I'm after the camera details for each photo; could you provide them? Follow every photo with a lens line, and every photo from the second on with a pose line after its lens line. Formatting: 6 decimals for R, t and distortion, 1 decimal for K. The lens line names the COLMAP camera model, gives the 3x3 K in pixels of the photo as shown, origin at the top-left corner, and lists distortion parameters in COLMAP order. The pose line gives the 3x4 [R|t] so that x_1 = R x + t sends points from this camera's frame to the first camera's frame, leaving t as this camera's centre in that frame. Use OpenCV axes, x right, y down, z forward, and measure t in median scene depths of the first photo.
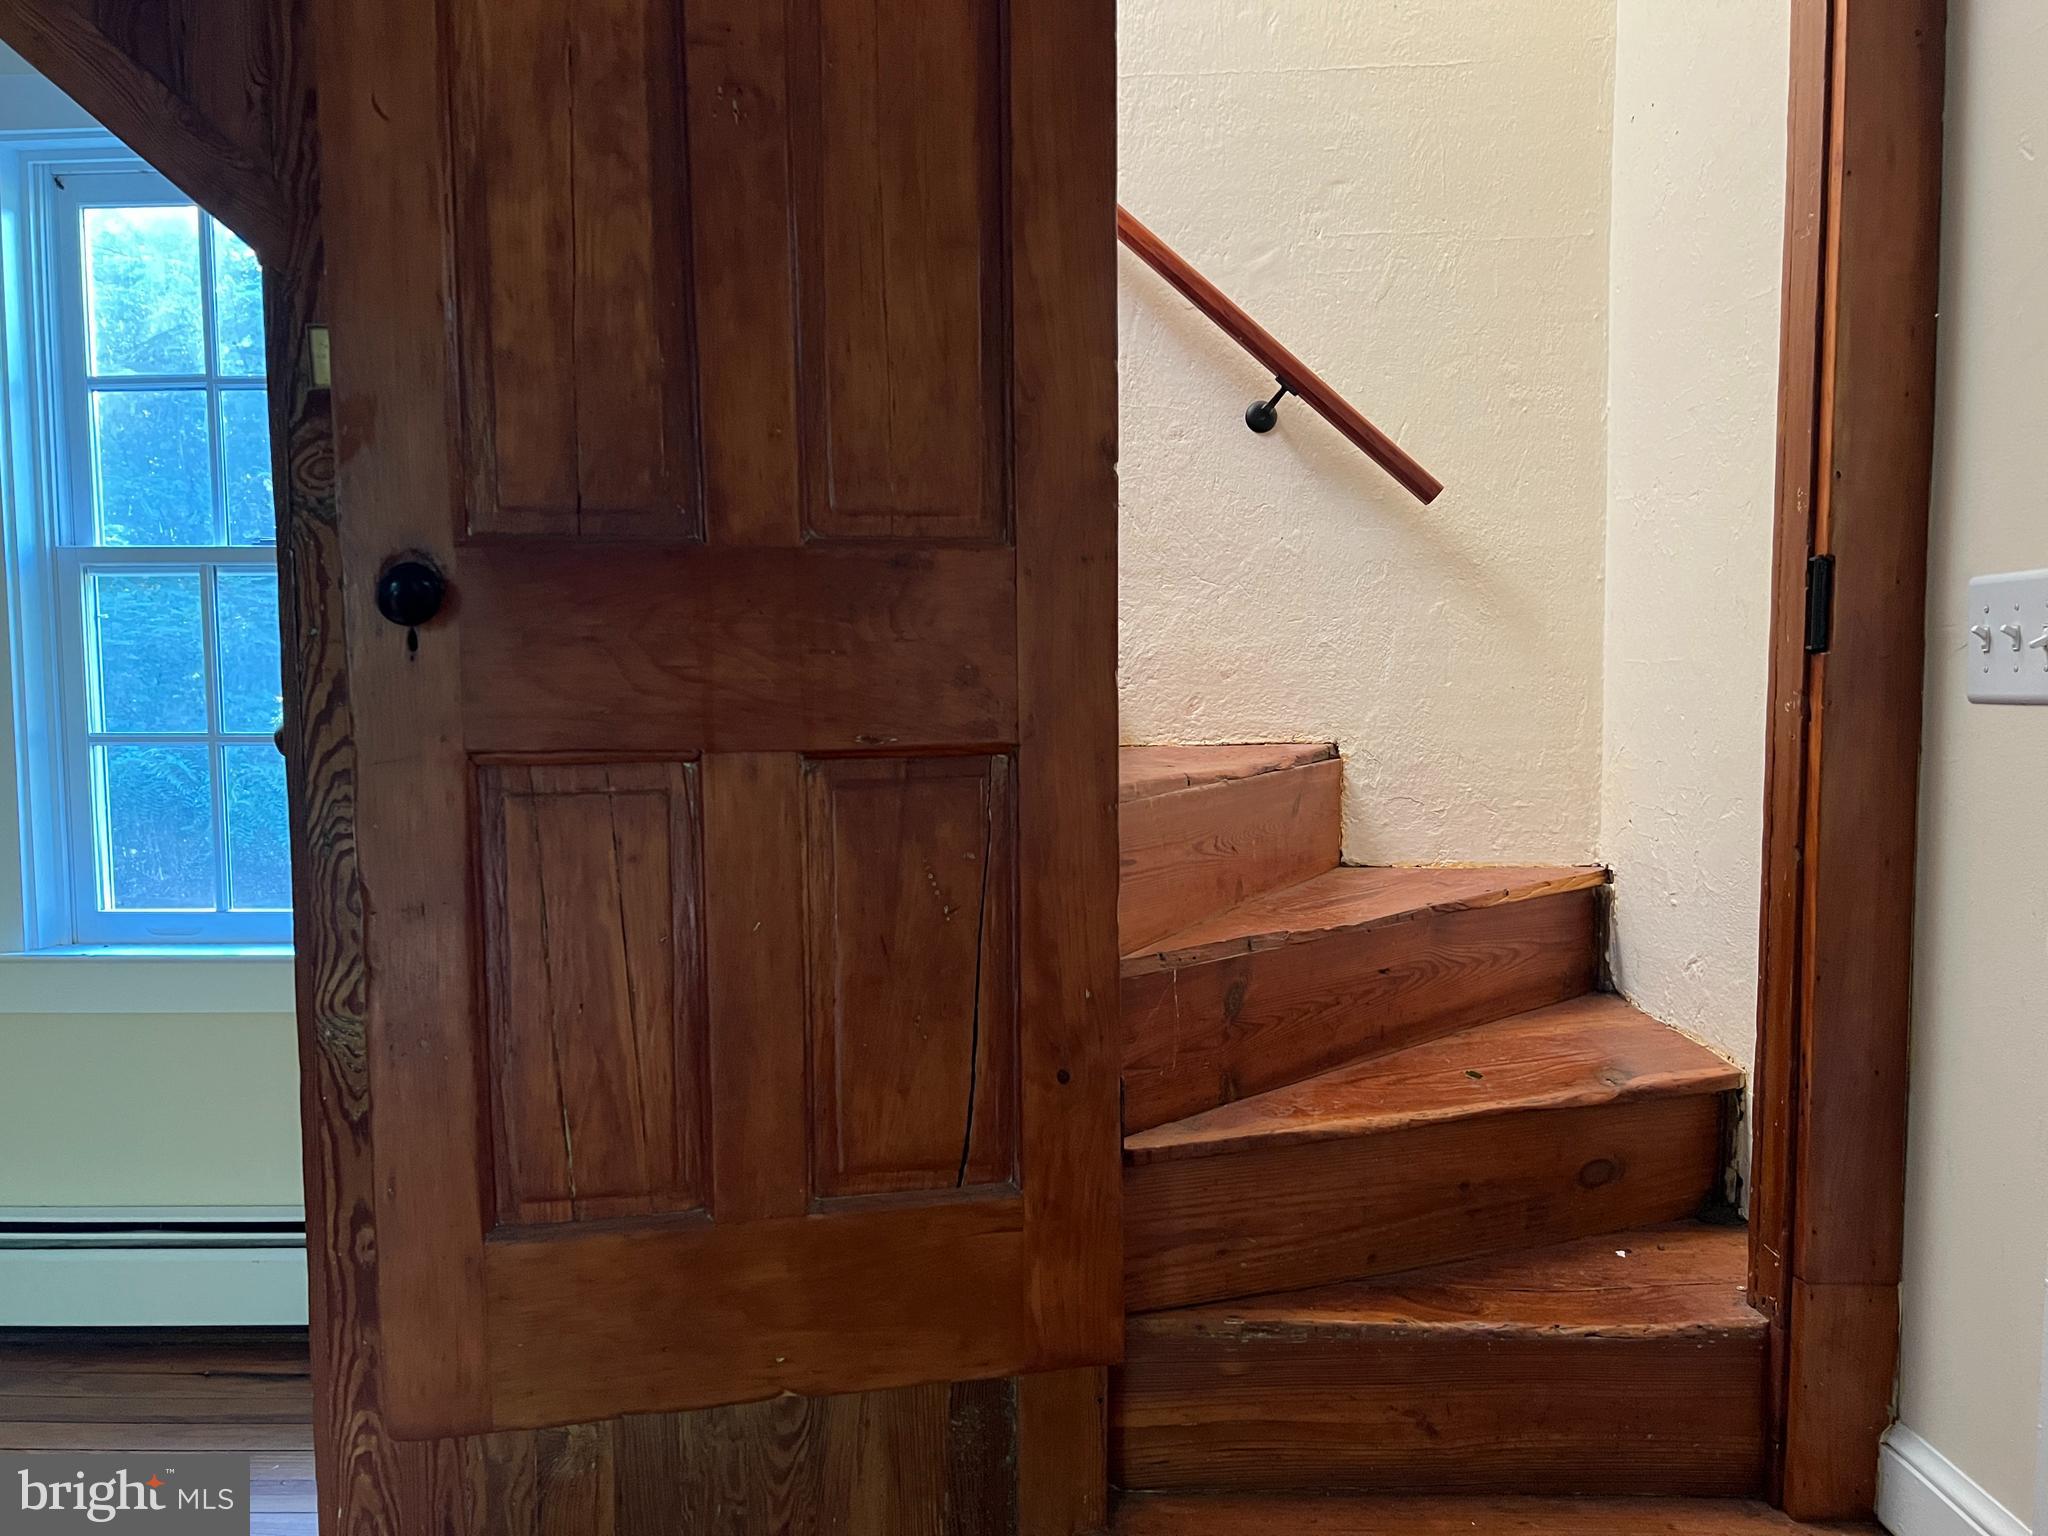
lens RADIAL K [[1540.1, 0, 1014.0], [0, 1540.1, 778.6], [0, 0, 1]] dist [0.085910, -0.081656]
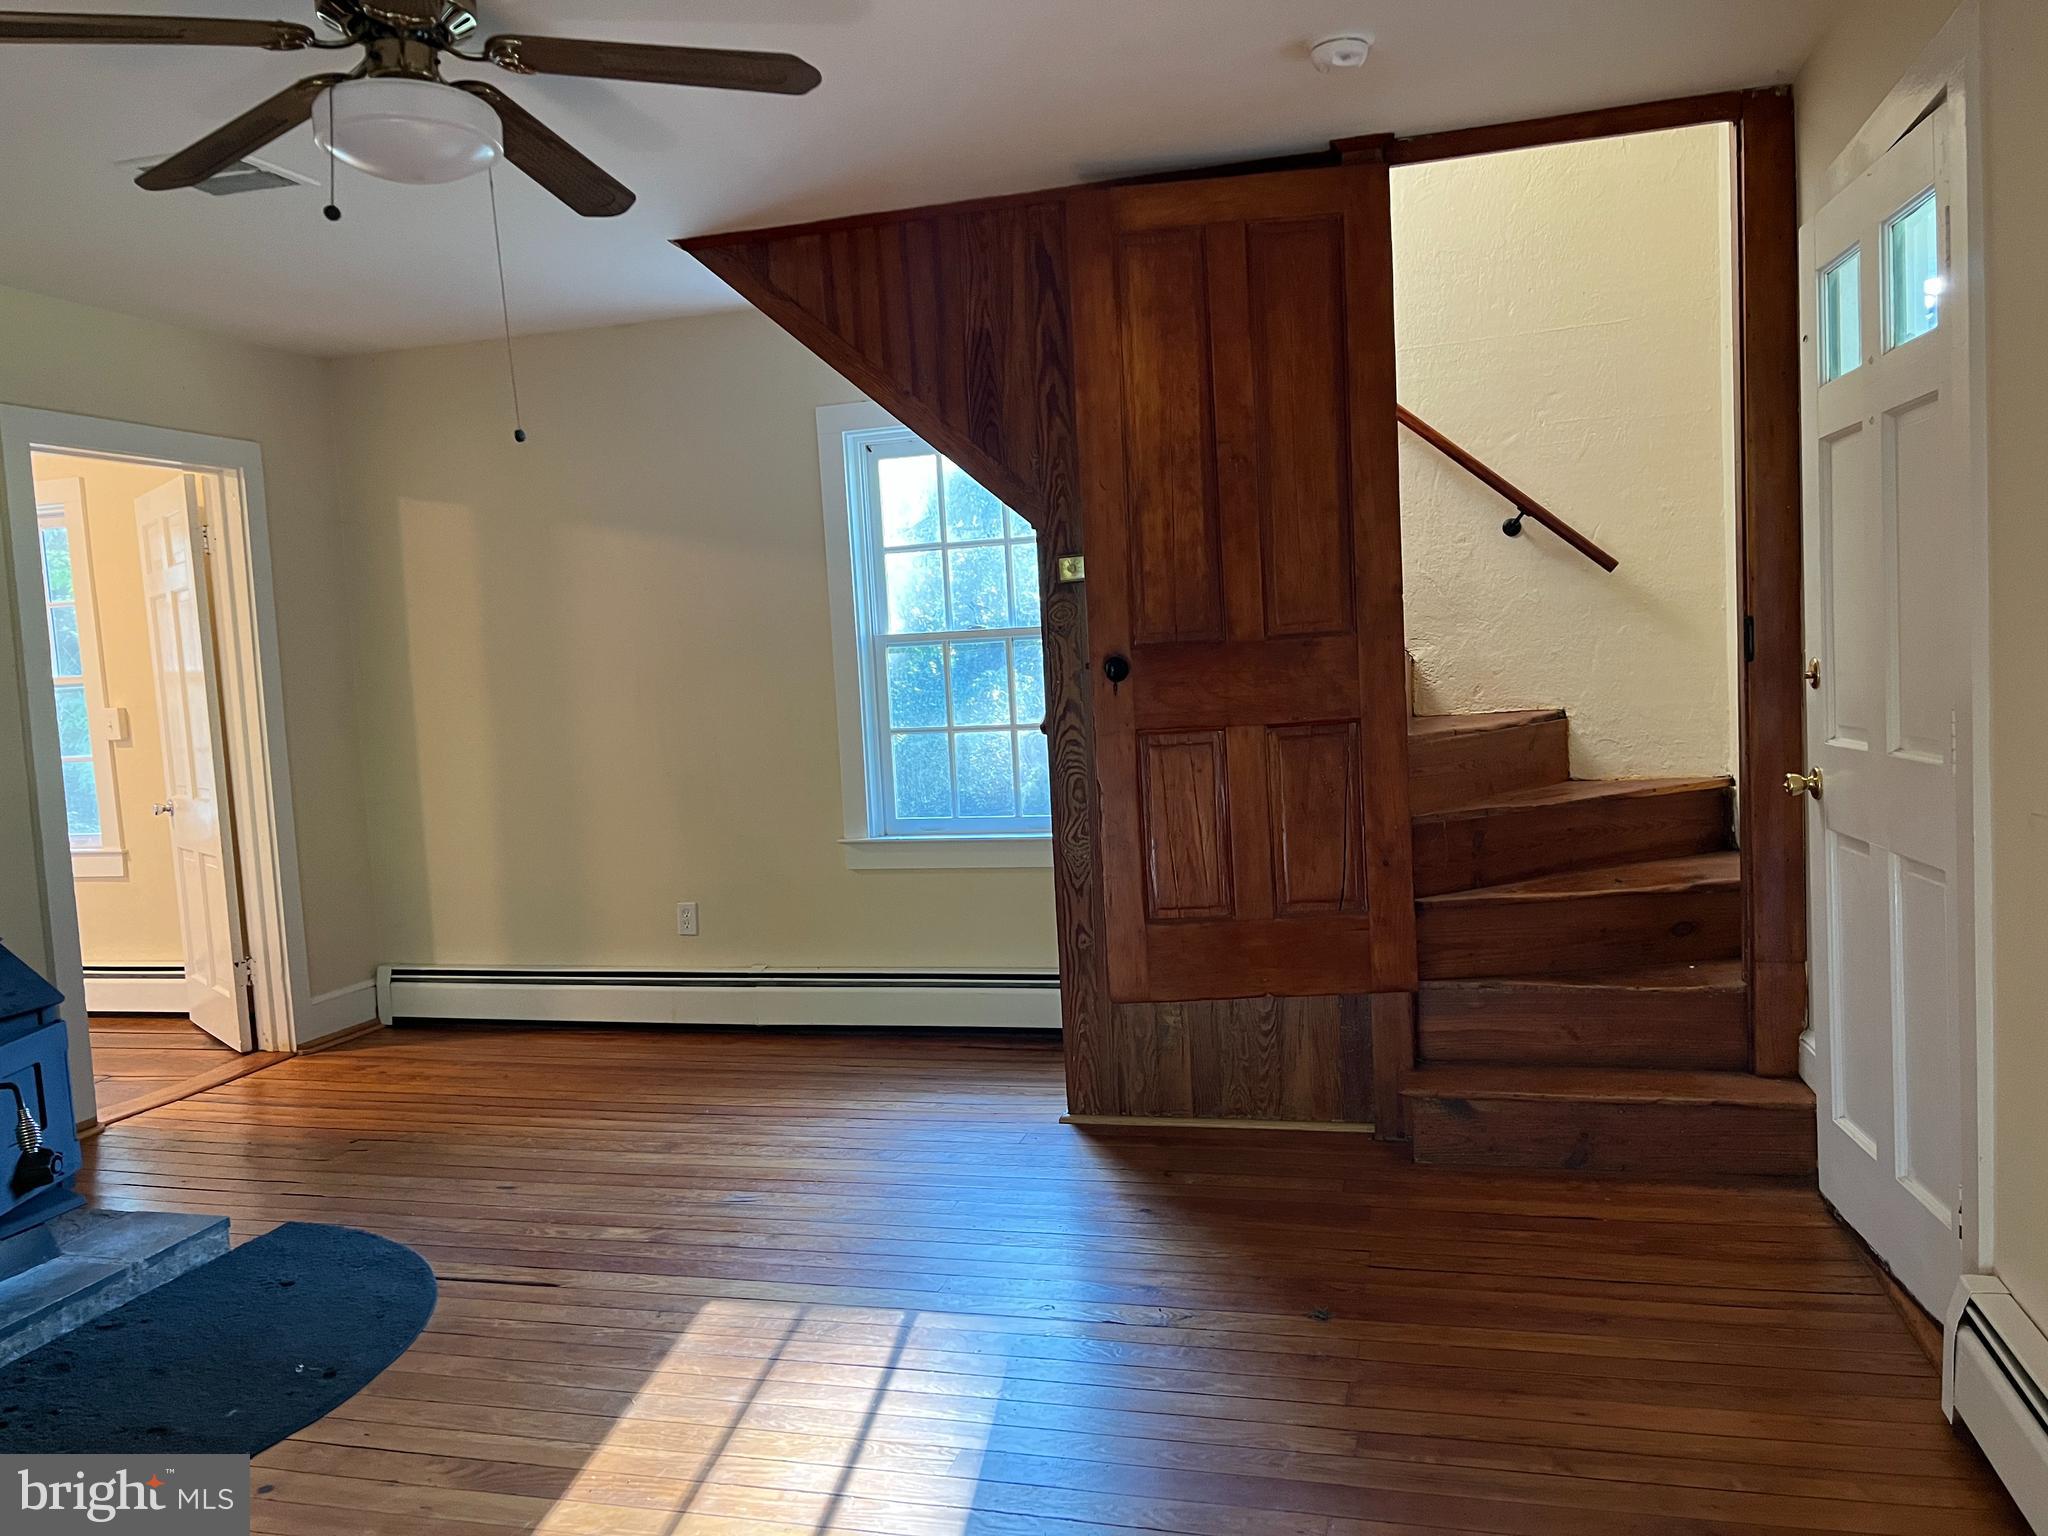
lens RADIAL K [[1540.1, 0, 1014.0], [0, 1540.1, 778.6], [0, 0, 1]] dist [0.085910, -0.081656]
pose [[0.966216, -0.024379, -0.256579, 0.091343], [0.028660, 0.999505, 0.012959, 0.022623], [0.256136, -0.019875, 0.966436, -1.349488]]
